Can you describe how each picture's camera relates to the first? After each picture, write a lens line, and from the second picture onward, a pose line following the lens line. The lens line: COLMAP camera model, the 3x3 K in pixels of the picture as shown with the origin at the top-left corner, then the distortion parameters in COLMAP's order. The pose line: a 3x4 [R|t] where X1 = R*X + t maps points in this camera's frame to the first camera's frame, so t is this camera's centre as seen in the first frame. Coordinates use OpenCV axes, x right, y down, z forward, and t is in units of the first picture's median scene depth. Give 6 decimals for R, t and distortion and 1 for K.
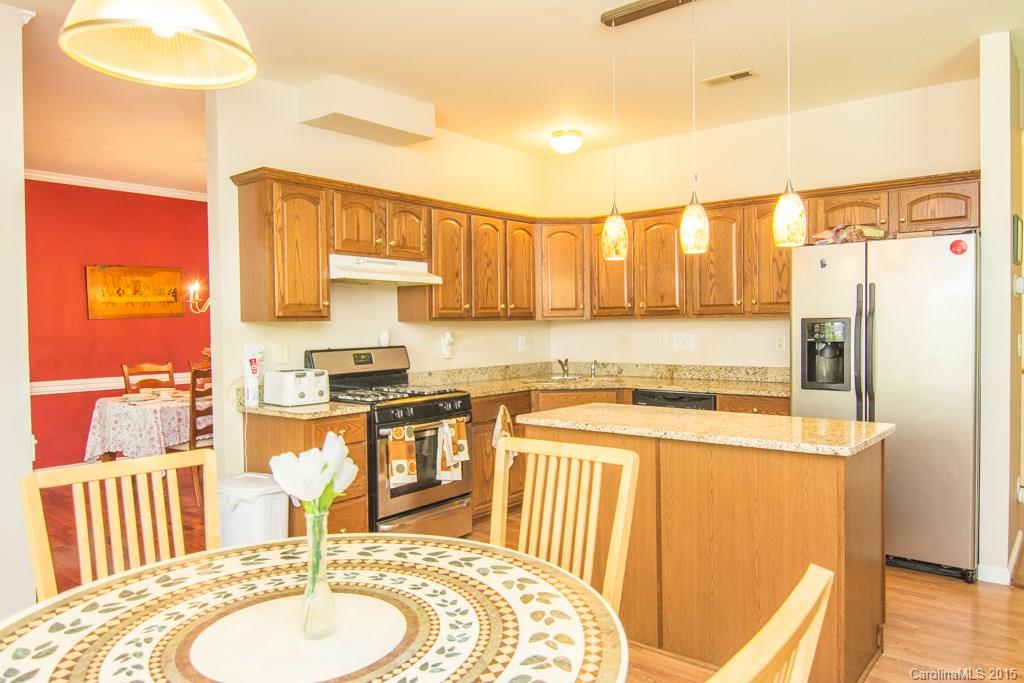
lens RADIAL K [[705.1, 0, 512.0], [0, 705.1, 341.5], [0, 0, 1]] dist [0.003331, -0.027917]
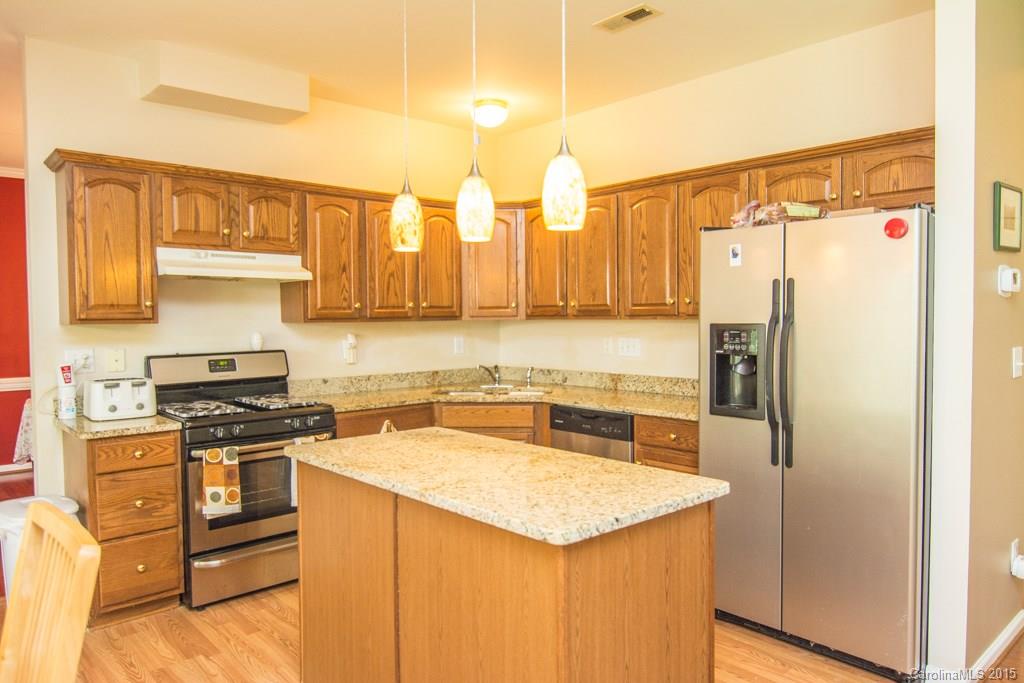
lens RADIAL K [[705.1, 0, 512.0], [0, 705.1, 341.5], [0, 0, 1]] dist [0.003331, -0.027917]
pose [[0.989035, 0.009099, -0.147400, 0.286751], [-0.007278, 0.999890, 0.012890, -0.019928], [0.147501, -0.011676, 0.988993, 0.184948]]
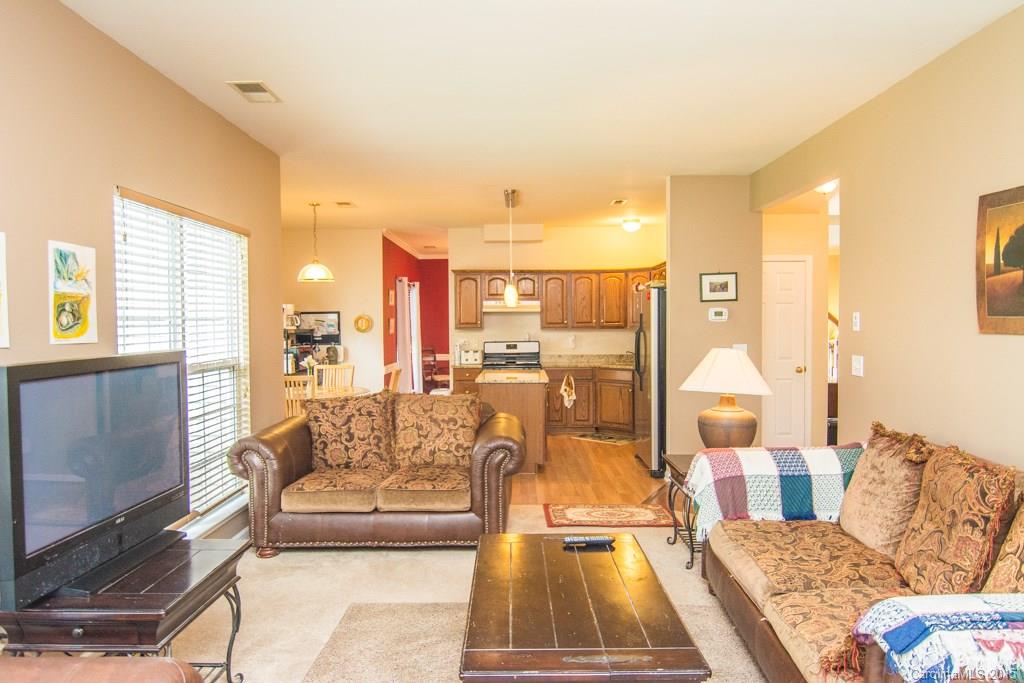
lens RADIAL K [[705.1, 0, 512.0], [0, 705.1, 341.5], [0, 0, 1]] dist [0.003331, -0.027917]
pose [[0.635813, 0.032658, -0.771152, 1.508995], [-0.020643, 0.999467, 0.025307, -0.047475], [0.771567, -0.000172, 0.636148, -0.392845]]
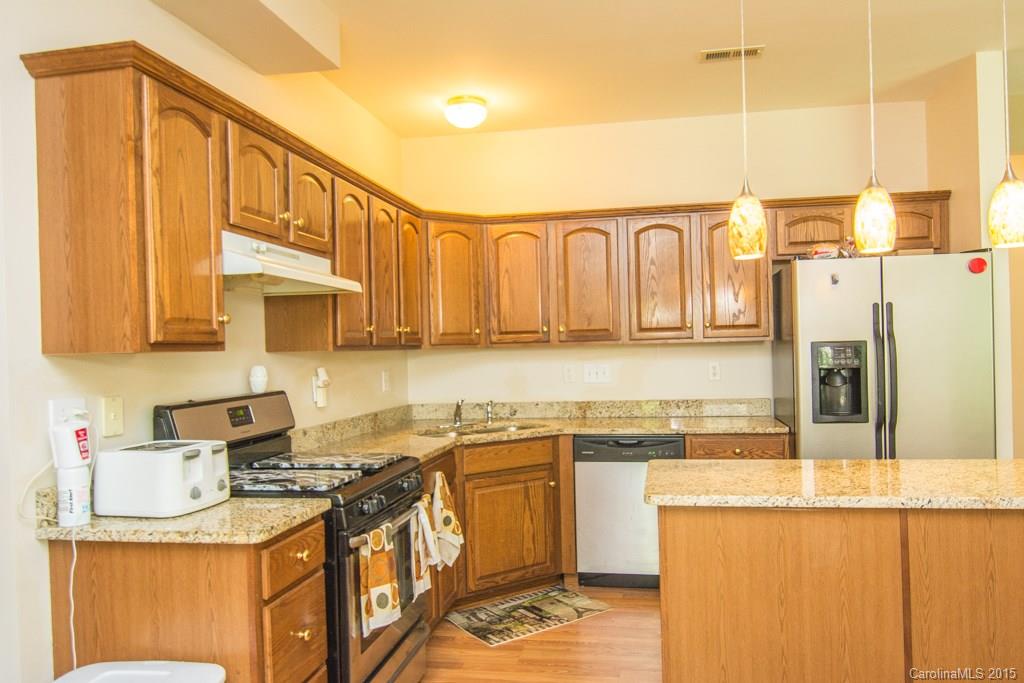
lens RADIAL K [[734.2, 0, 536.7], [0, 734.2, 352.9], [0, 0, 1]] dist [-0.005914, -0.006425]
pose [[0.867434, -0.012751, 0.497390, -0.309369], [0.027538, 0.999370, -0.022406, -0.007620], [-0.496790, 0.033133, 0.867238, 0.355694]]
